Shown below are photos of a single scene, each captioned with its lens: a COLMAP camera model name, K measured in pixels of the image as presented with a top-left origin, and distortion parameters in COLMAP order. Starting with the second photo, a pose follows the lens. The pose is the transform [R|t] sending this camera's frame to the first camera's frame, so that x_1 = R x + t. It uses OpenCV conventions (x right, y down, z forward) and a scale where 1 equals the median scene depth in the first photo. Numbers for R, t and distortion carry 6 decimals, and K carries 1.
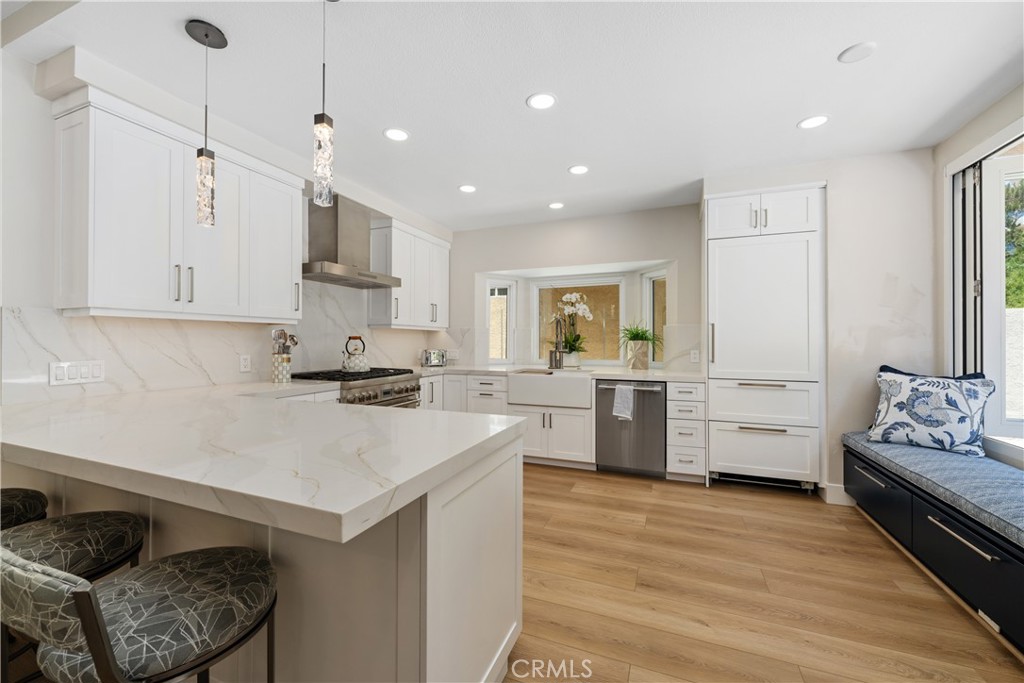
lens RADIAL K [[395.1, 0, 517.3], [0, 395.1, 340.1], [0, 0, 1]] dist [-0.005155, 0.000545]
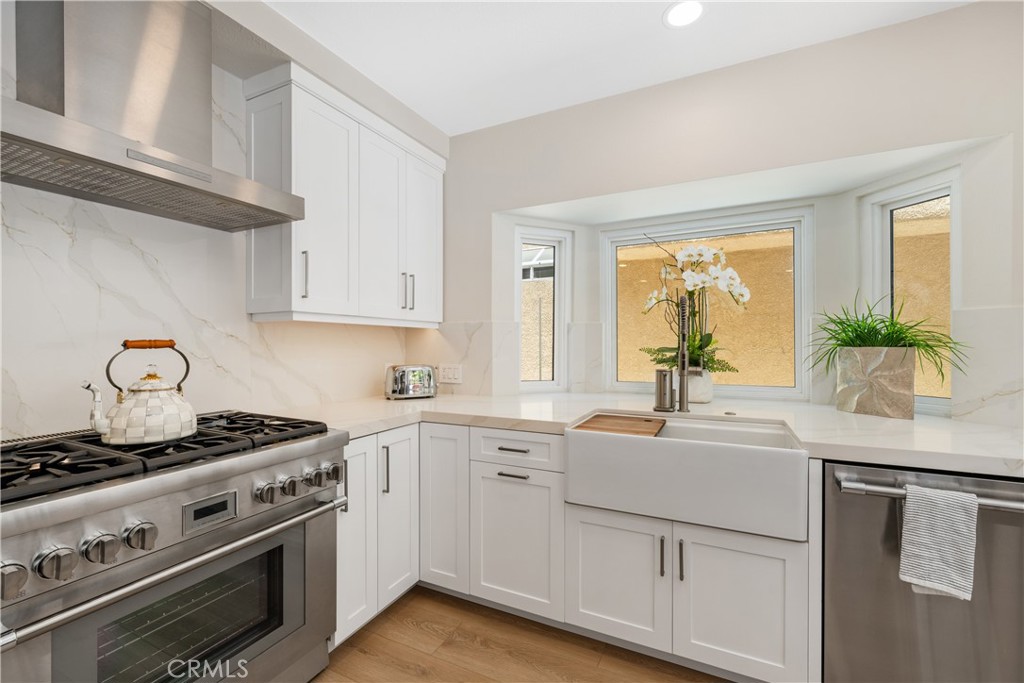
lens RADIAL K [[436.9, 0, 516.6], [0, 436.9, 343.6], [0, 0, 1]] dist [-0.001152, 0.000146]
pose [[0.996495, -0.003242, -0.083586, -0.041482], [0.003521, 0.999989, 0.003191, -0.006503], [0.083575, -0.003474, 0.996495, 0.630707]]
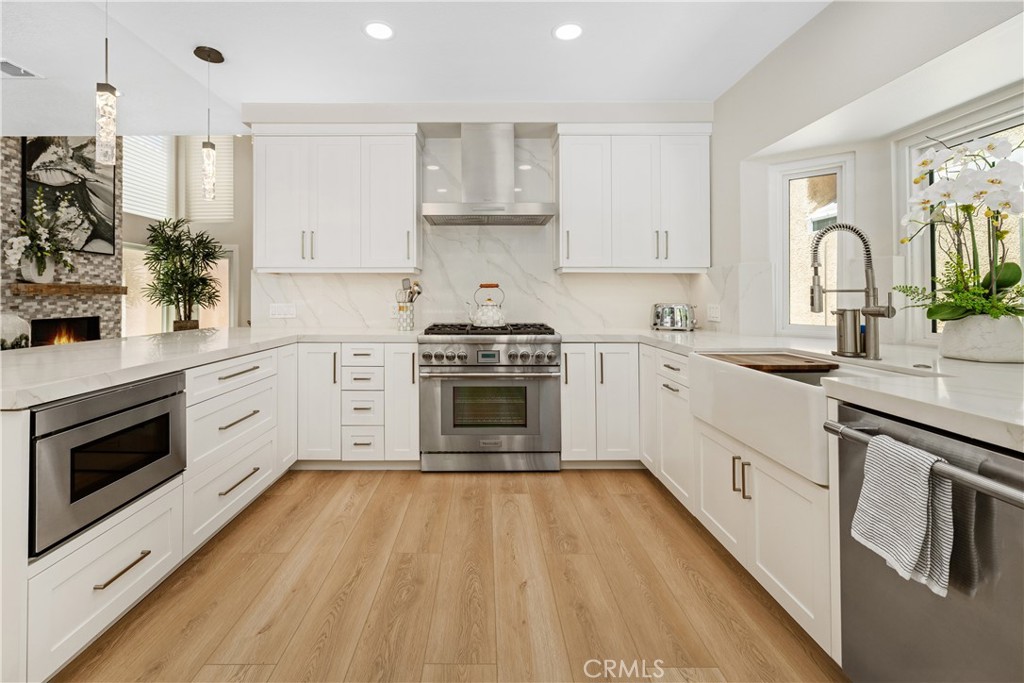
lens RADIAL K [[436.9, 0, 480.2], [0, 436.9, 292.6], [0, 0, 1]] dist [-0.001152, 0.000146]
pose [[0.371101, -0.007018, -0.928566, 0.443322], [0.002314, 0.999975, -0.006633, 0.014582], [0.928590, 0.000313, 0.371108, 0.641491]]
